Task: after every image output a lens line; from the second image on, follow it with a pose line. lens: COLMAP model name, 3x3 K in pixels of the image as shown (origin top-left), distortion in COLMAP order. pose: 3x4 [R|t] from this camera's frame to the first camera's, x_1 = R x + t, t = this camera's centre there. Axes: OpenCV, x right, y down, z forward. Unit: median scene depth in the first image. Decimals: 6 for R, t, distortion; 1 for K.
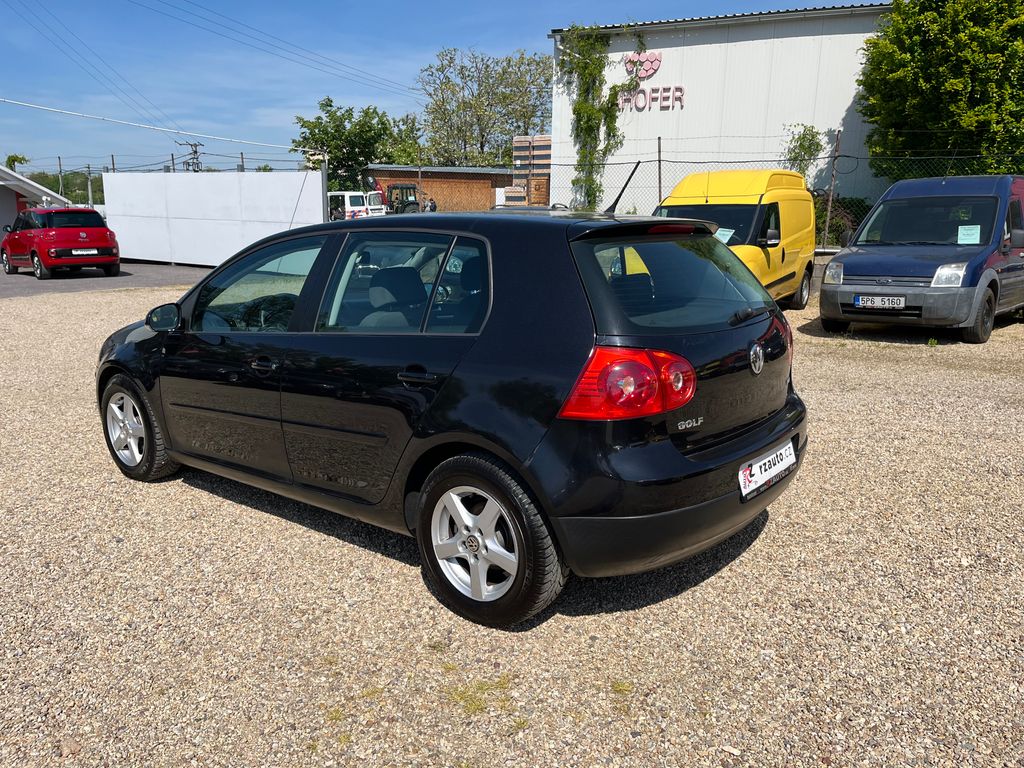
lens RADIAL K [[772.8, 0, 520.4], [0, 772.8, 385.1], [0, 0, 1]] dist [0.077057, -0.108228]
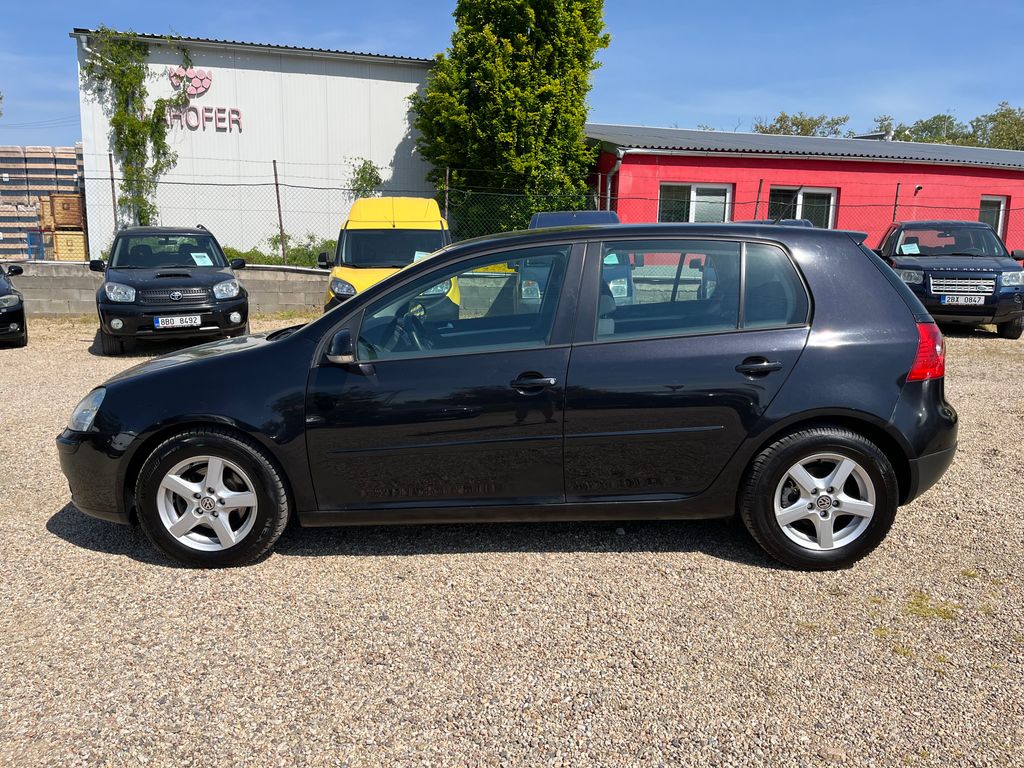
lens RADIAL K [[773.5, 0, 501.3], [0, 773.5, 386.6], [0, 0, 1]] dist [0.111931, -0.146381]
pose [[0.793773, -0.105407, 0.599010, -0.154034], [0.126850, 0.991901, 0.006449, -0.005050], [-0.594838, 0.070866, 0.800716, 0.045008]]
